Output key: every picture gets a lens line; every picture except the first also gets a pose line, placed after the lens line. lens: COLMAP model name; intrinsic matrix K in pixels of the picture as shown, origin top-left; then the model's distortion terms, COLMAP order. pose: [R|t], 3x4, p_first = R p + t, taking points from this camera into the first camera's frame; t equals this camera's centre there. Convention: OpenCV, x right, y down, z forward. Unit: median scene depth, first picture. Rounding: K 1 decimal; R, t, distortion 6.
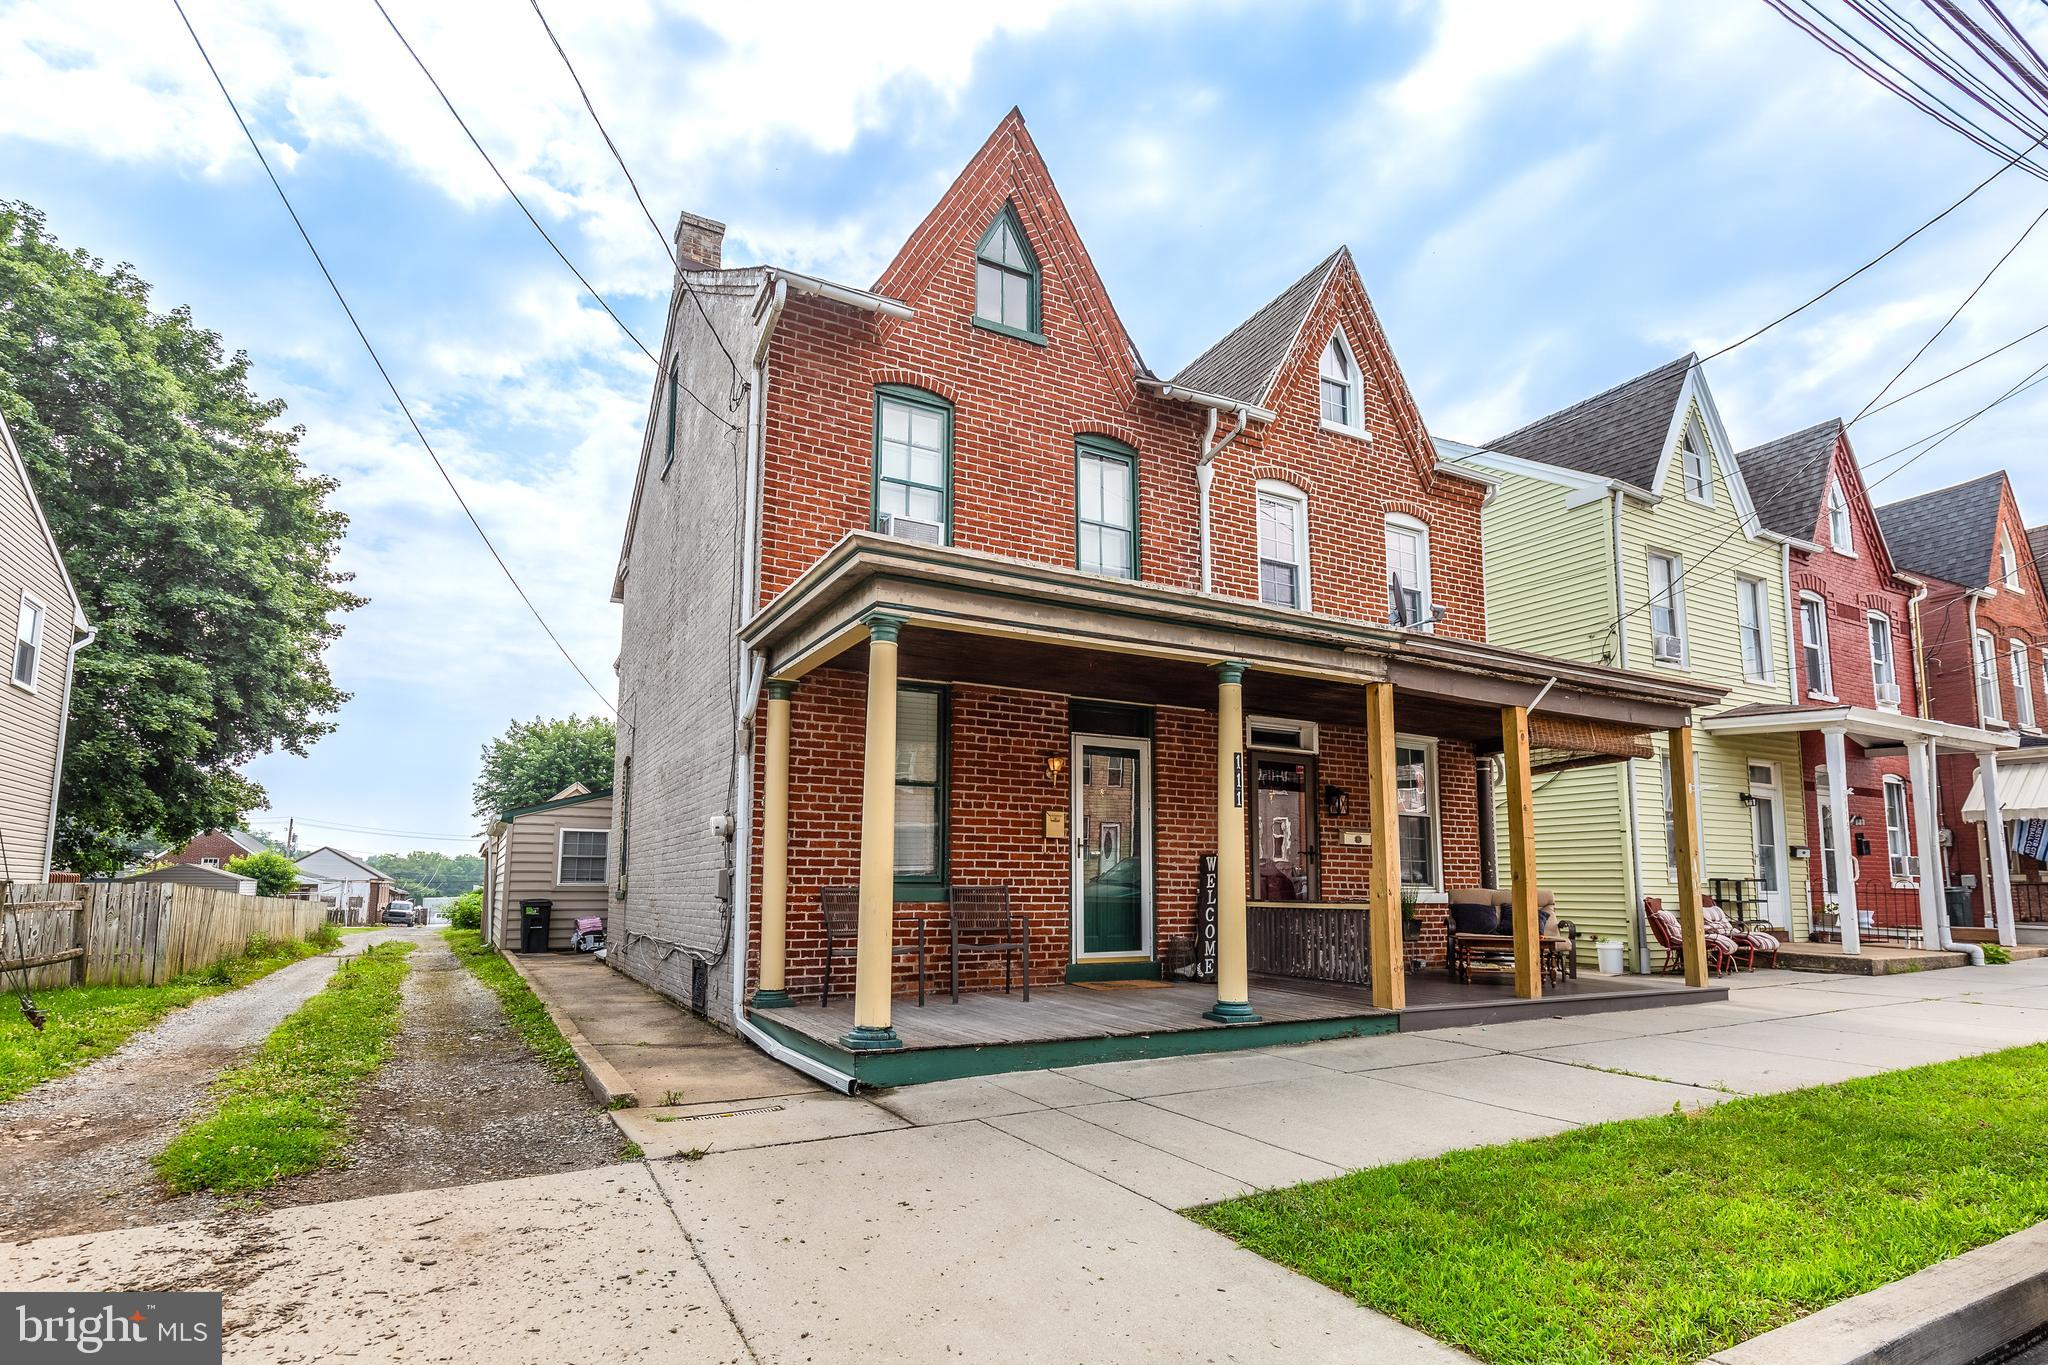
lens RADIAL K [[1030.0, 0, 966.9], [0, 1030.0, 765.5], [0, 0, 1]] dist [0.006173, -0.000016]
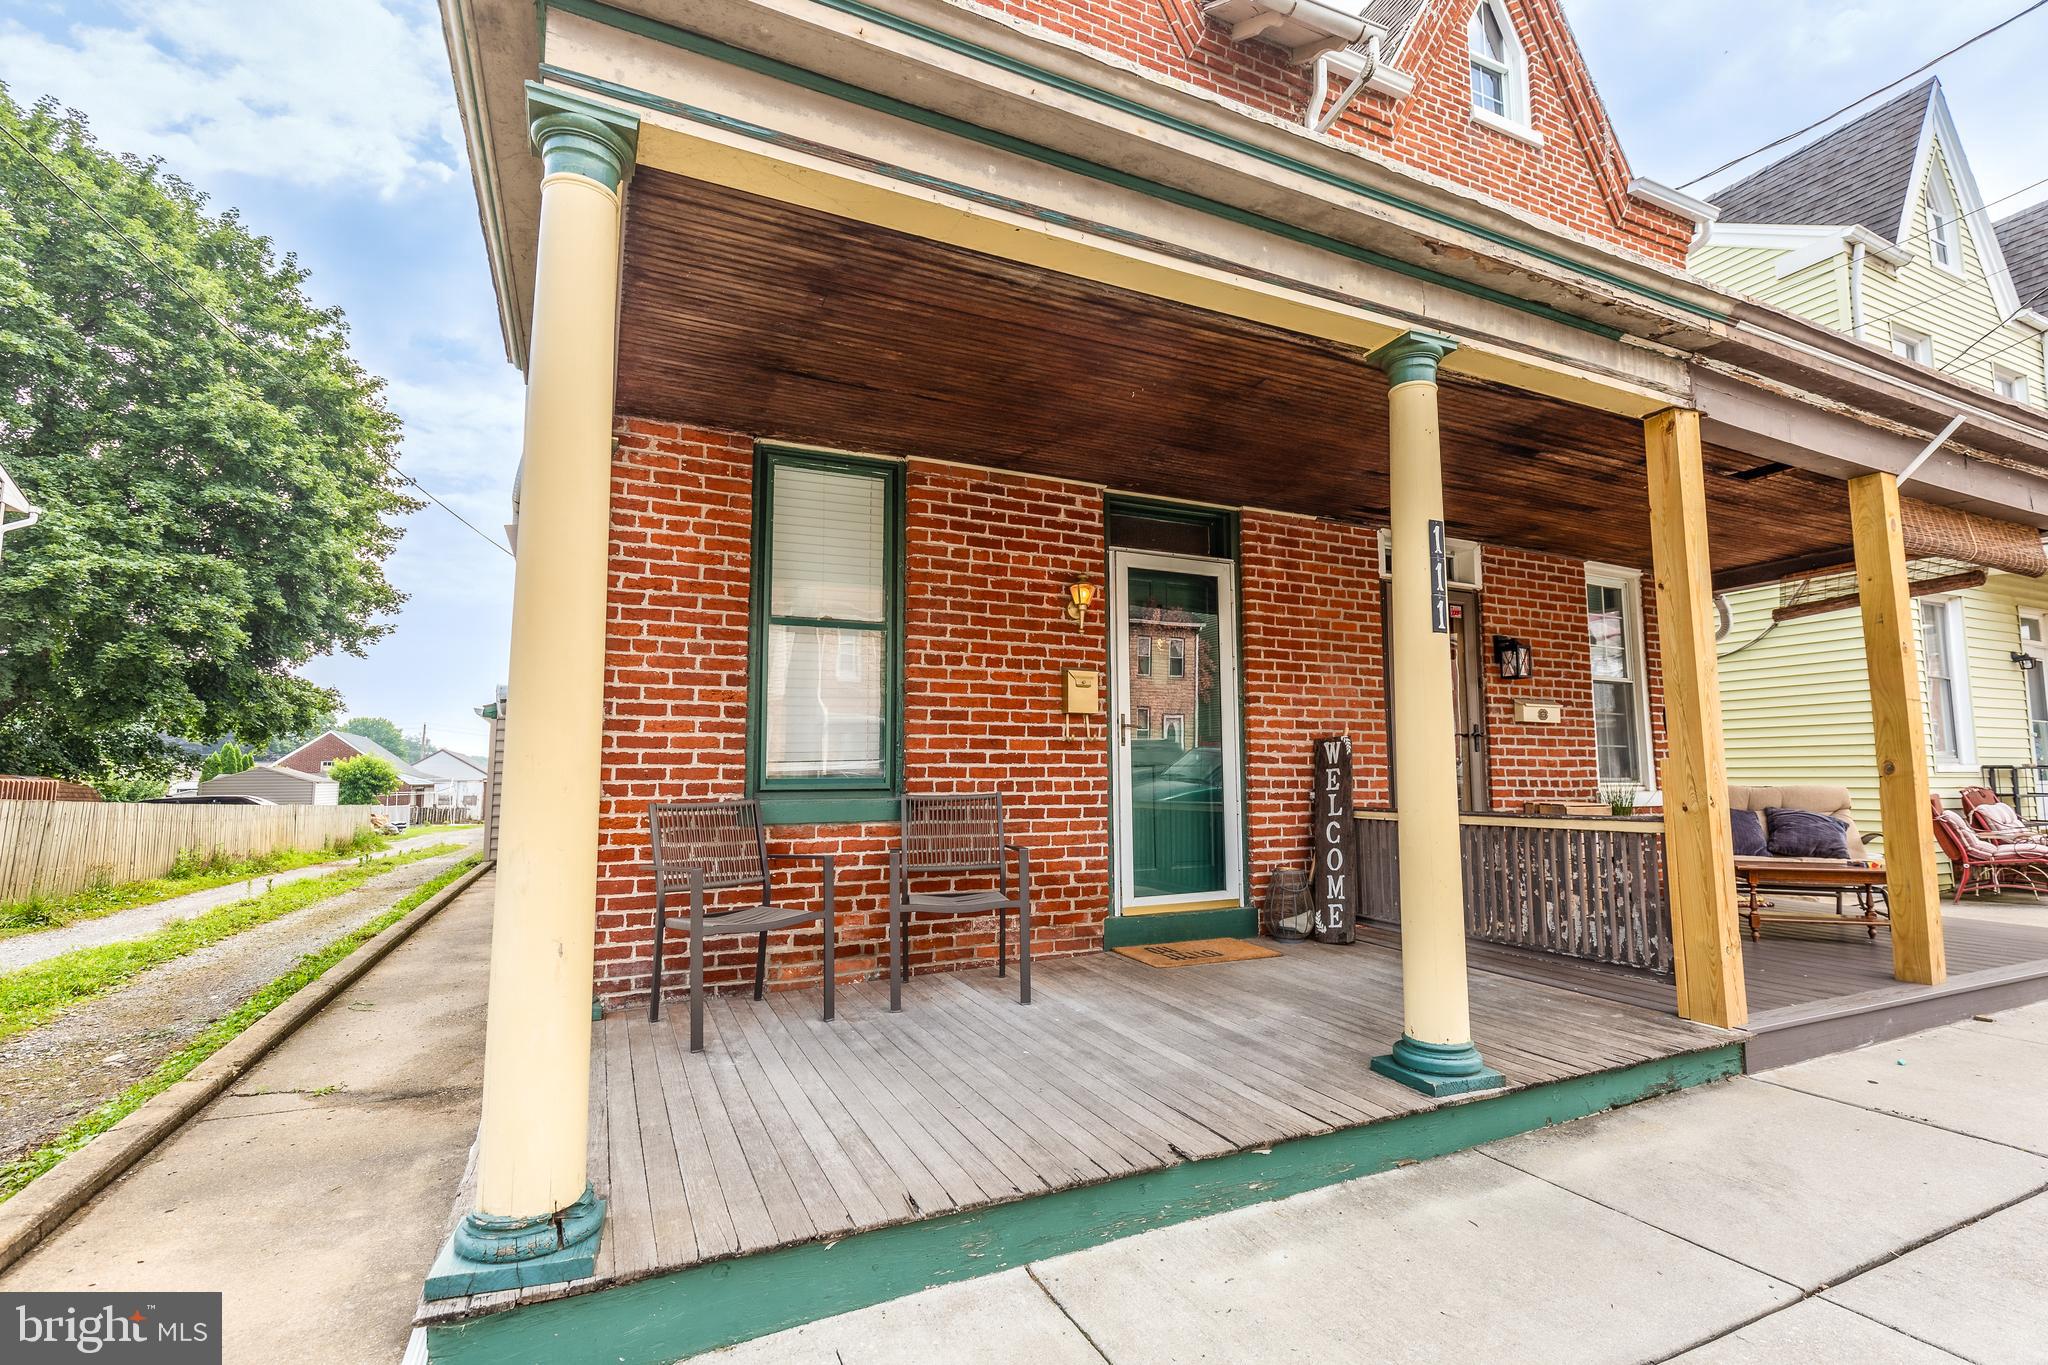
lens RADIAL K [[917.8, 0, 1006.0], [0, 917.8, 682.2], [0, 0, 1]] dist [0.008969, -0.002240]
pose [[0.999030, -0.015549, -0.041203, 0.060771], [0.016084, 0.999790, 0.012700, 0.042827], [0.040997, -0.013350, 0.999070, 0.439238]]
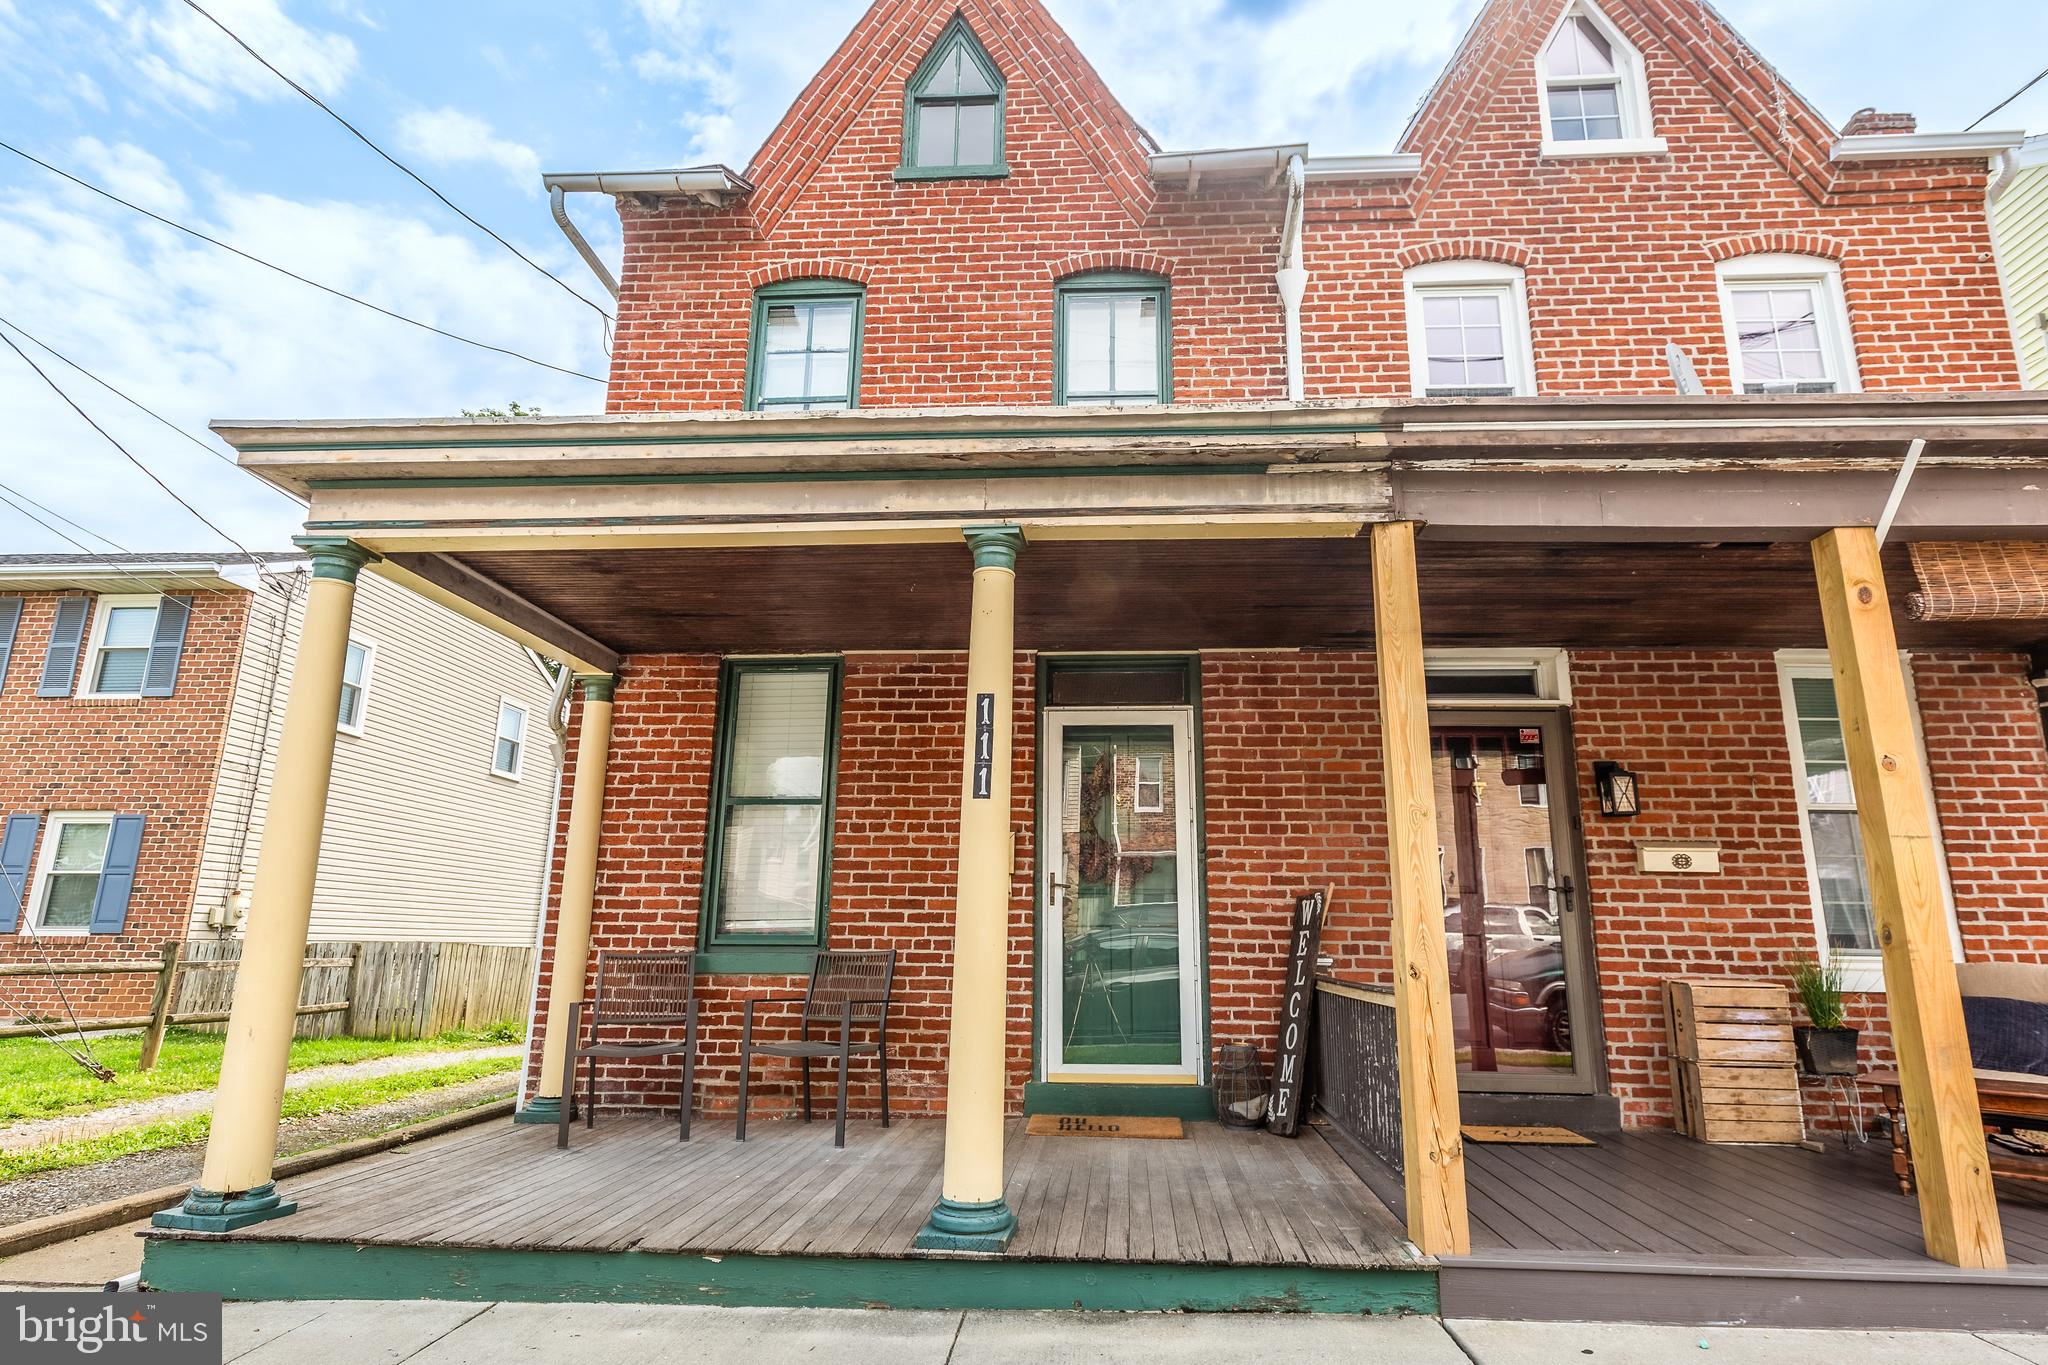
lens RADIAL K [[1046.7, 0, 1047.9], [0, 1046.7, 688.7], [0, 0, 1]] dist [0.008841, -0.004540]
pose [[0.857221, -0.119195, -0.500964, 0.436904], [0.057024, 0.988831, -0.137698, 0.047008], [0.511782, 0.089470, 0.854444, 0.442338]]
